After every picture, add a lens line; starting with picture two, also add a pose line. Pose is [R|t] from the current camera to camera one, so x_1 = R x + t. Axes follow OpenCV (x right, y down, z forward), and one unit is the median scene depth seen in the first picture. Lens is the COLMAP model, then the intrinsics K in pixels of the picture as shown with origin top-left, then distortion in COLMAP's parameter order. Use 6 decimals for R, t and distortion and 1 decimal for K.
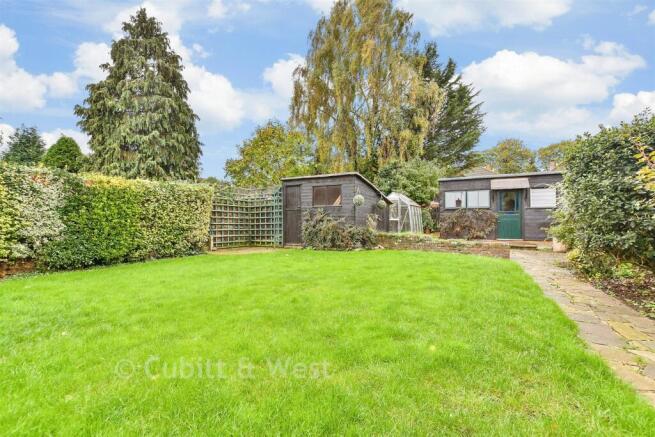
lens RADIAL K [[291.9, 0, 327.5], [0, 291.9, 218.5], [0, 0, 1]] dist [0.001393, 0.000189]
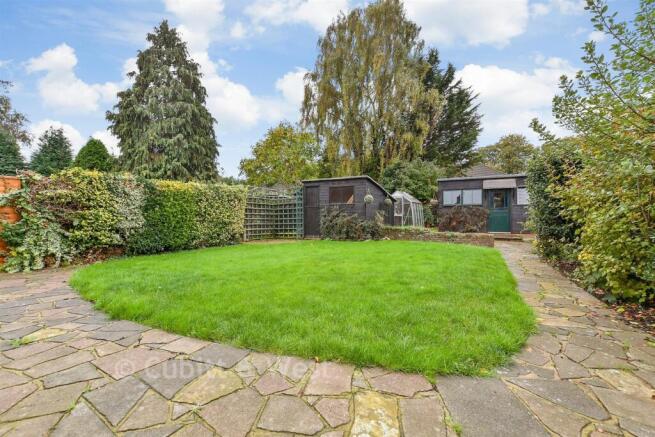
lens RADIAL K [[300.2, 0, 327.5], [0, 300.2, 218.5], [0, 0, 1]] dist [-0.002029, -0.000205]
pose [[0.999994, -0.001370, -0.003119, -0.037327], [0.001415, 0.999892, 0.014635, -0.000831], [0.003098, -0.014640, 0.999888, -0.145841]]
